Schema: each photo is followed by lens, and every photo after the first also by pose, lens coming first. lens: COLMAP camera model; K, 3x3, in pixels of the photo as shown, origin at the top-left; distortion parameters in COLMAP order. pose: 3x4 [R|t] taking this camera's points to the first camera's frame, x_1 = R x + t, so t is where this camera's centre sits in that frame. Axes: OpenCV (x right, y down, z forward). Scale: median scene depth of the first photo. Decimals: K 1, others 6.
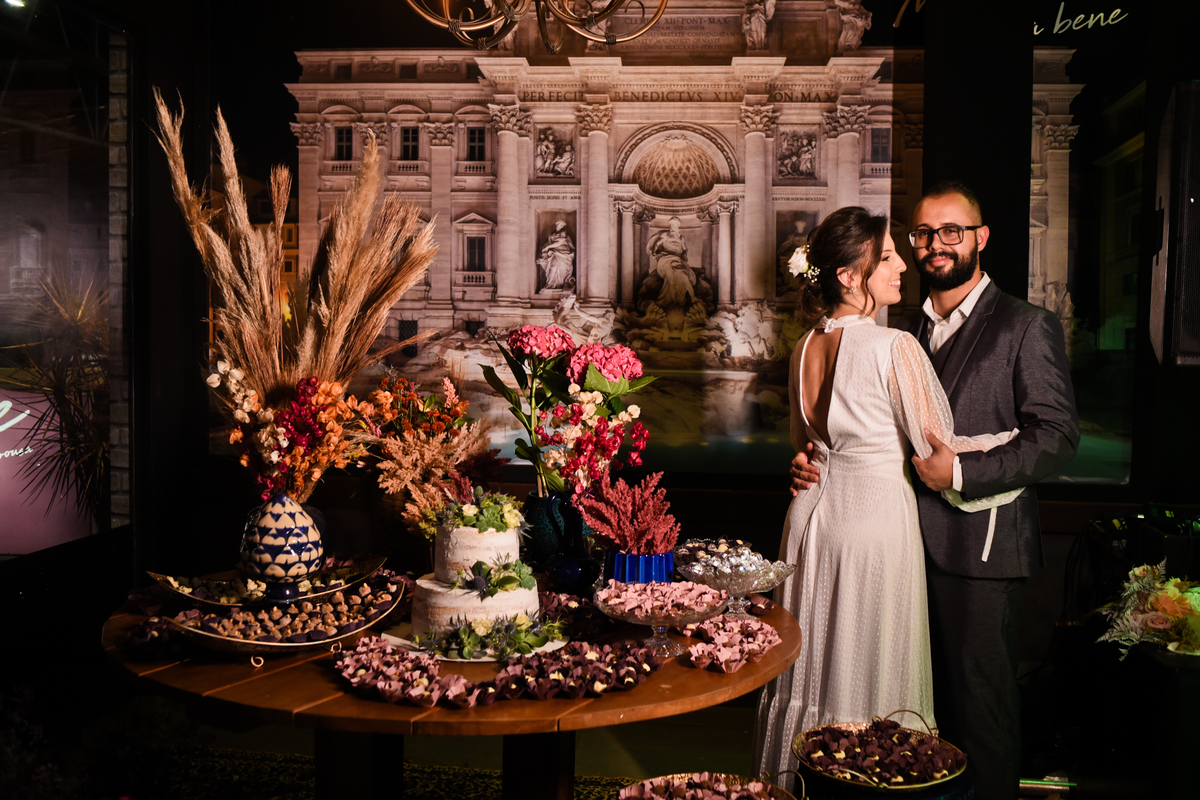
lens RADIAL K [[1309.4, 0, 599.0], [0, 1309.4, 401.0], [0, 0, 1]] dist [0.078294, 0.000000]
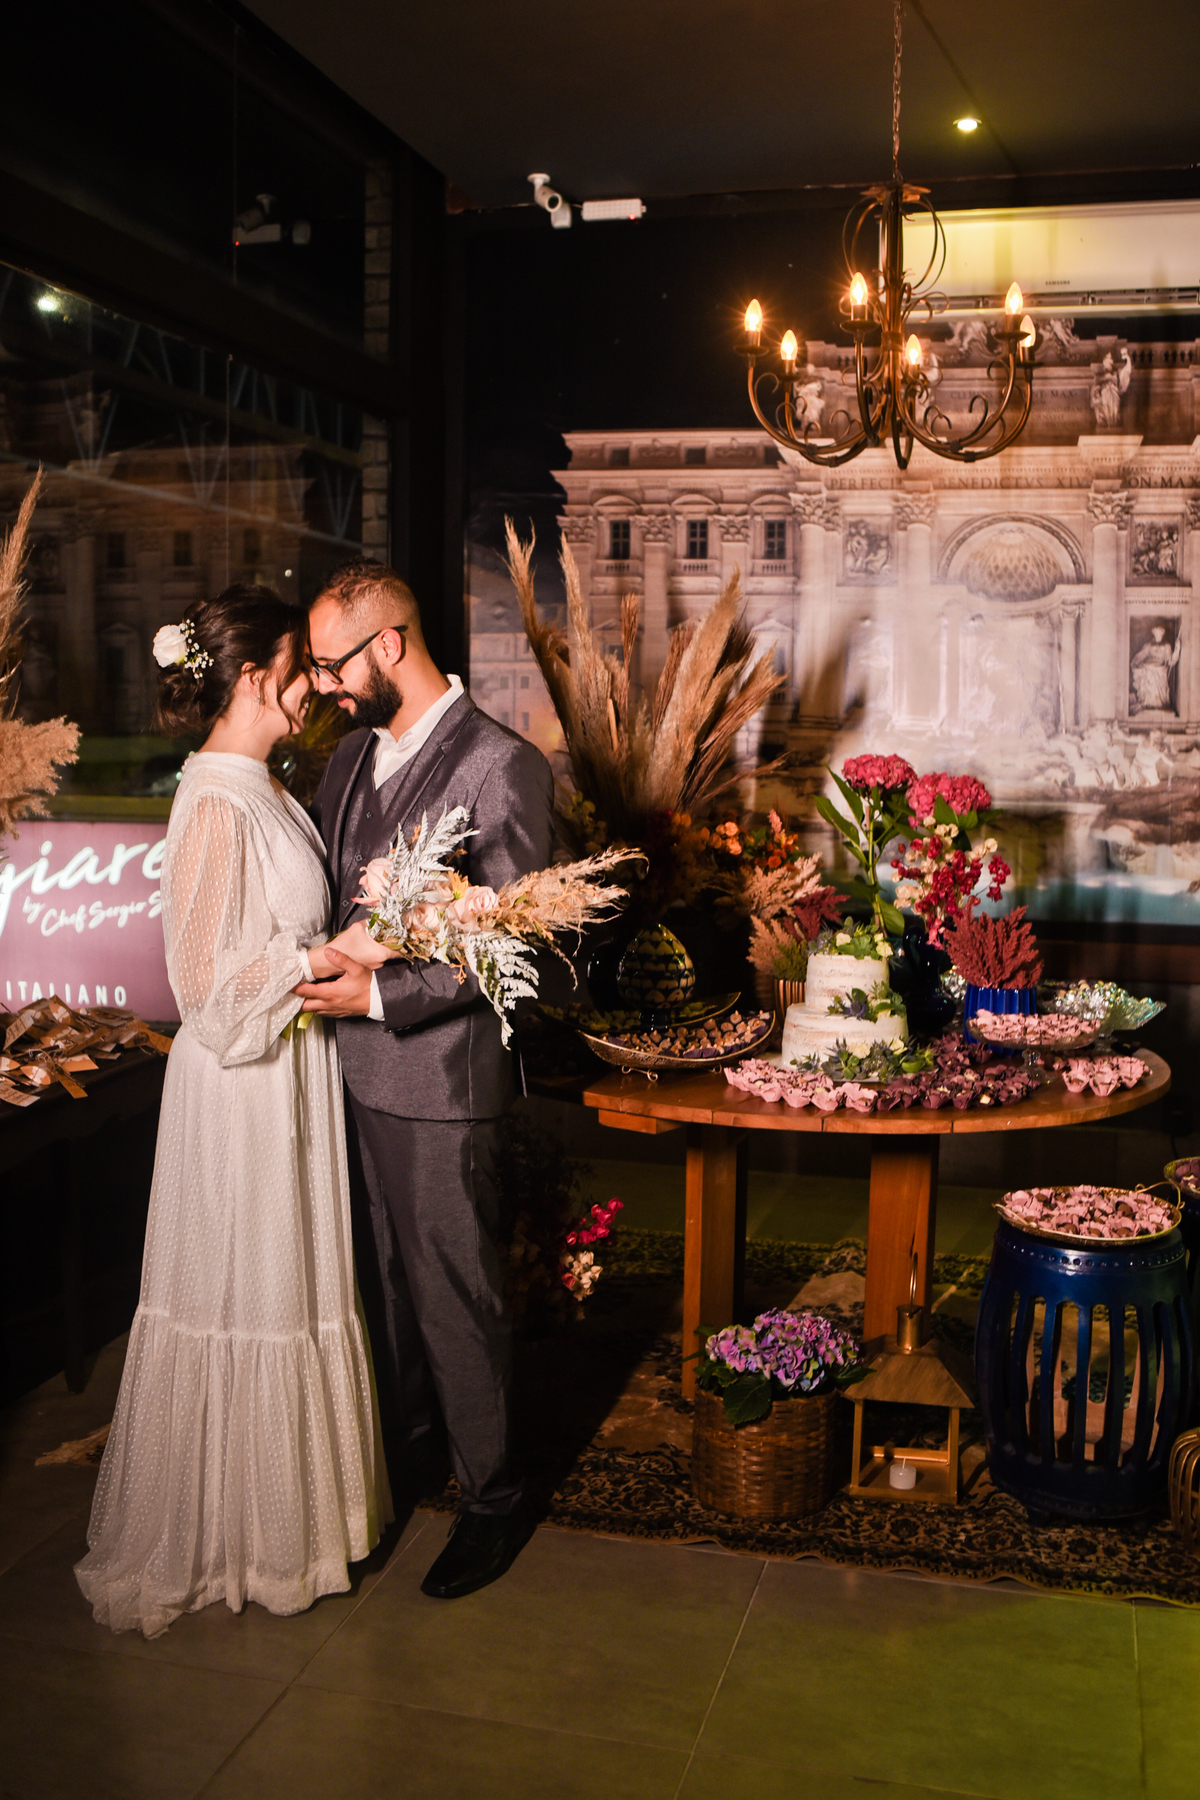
lens RADIAL K [[1964.1, 0, 656.4], [0, 1964.1, 873.4], [0, 0, 1]] dist [0.078294, 0.000000]
pose [[0.997008, 0.004986, -0.077138, -0.071912], [-0.003949, 0.999900, 0.013593, 0.006680], [0.077198, -0.013248, 0.996928, -0.307057]]
